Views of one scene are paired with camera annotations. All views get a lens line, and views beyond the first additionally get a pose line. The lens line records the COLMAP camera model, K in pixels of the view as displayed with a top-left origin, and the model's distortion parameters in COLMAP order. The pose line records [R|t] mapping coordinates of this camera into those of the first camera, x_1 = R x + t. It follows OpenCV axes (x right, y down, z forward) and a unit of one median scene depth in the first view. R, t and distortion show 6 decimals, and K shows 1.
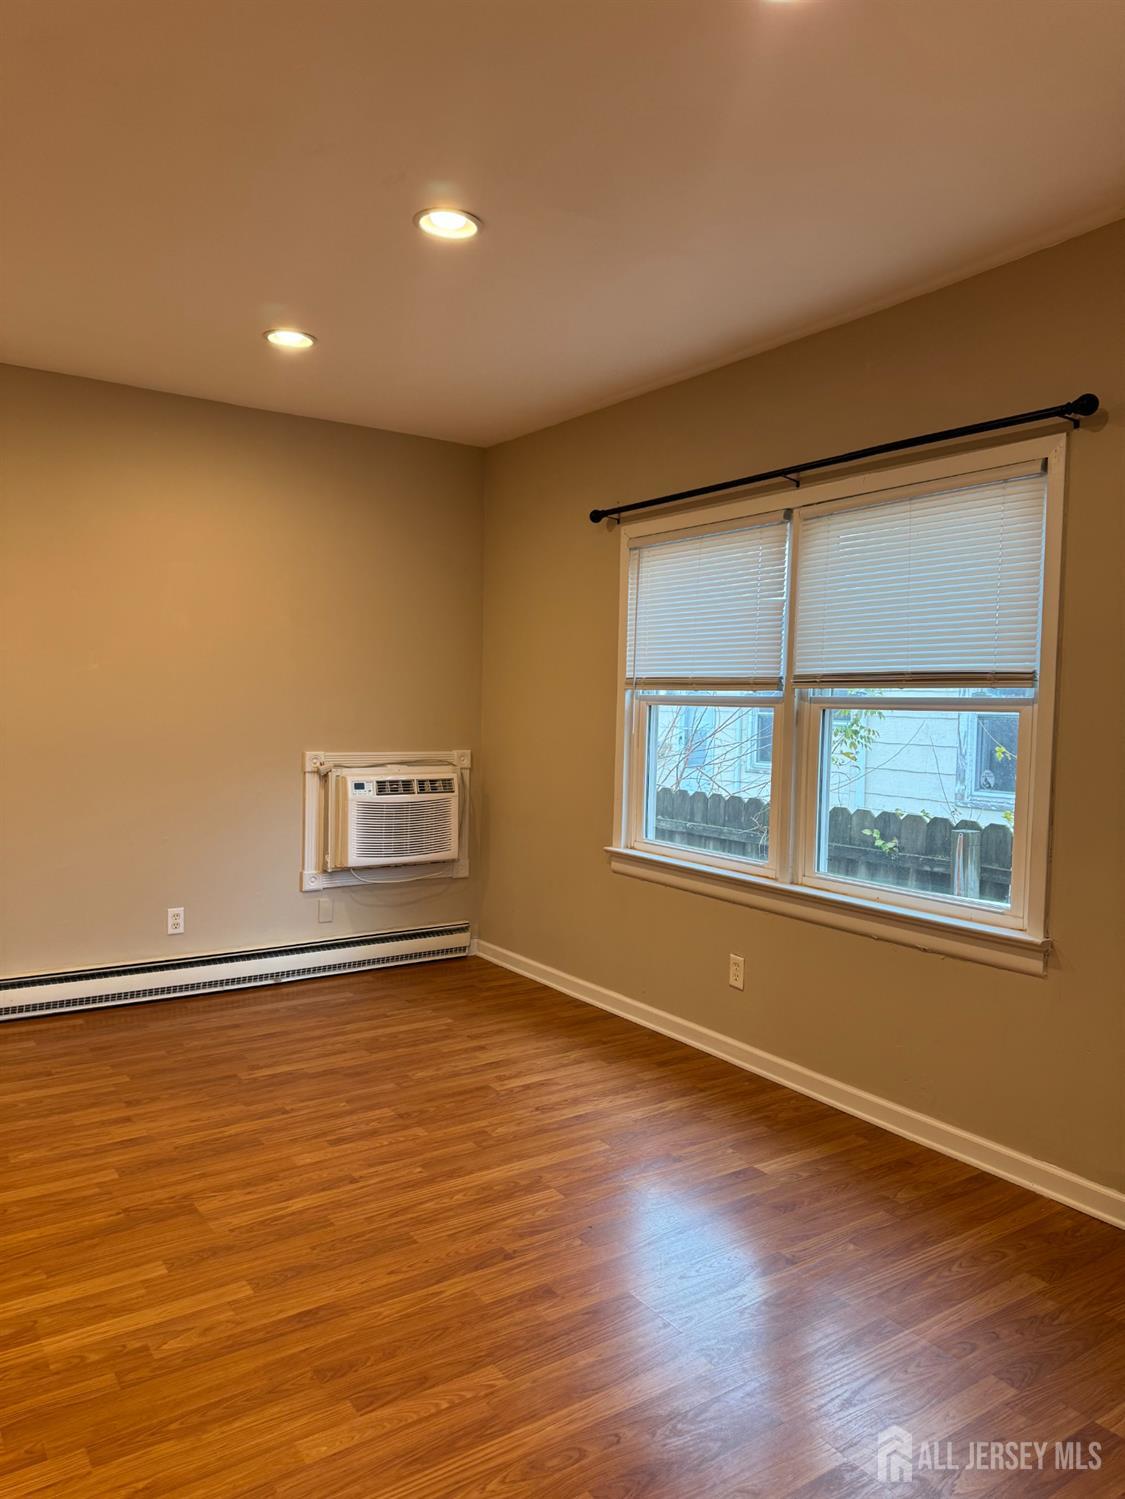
lens RADIAL K [[1056.9, 0, 562.9], [0, 1056.9, 751.7], [0, 0, 1]] dist [-0.002636, -0.005930]
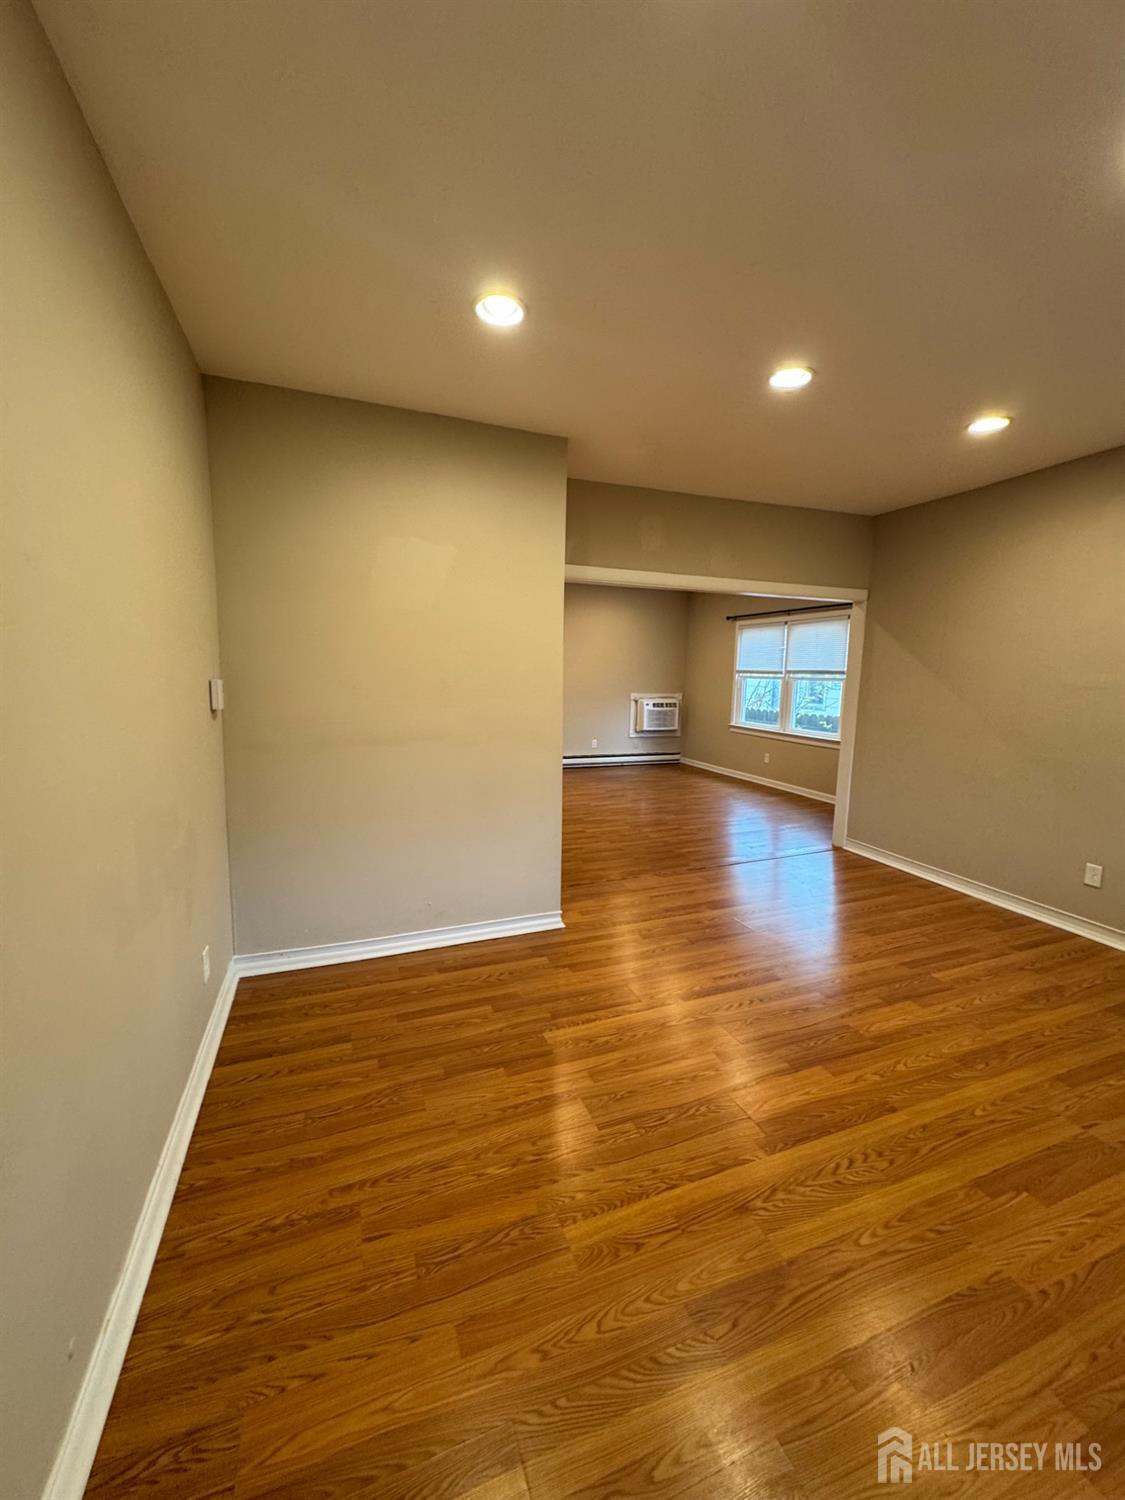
lens RADIAL K [[607.7, 0, 563.3], [0, 607.7, 747.2], [0, 0, 1]] dist [0.001502, 0.000156]
pose [[0.973098, 0.025397, -0.228987, -0.020045], [-0.008218, 0.997099, 0.075666, 0.024415], [0.230245, -0.071748, 0.970484, -0.817927]]
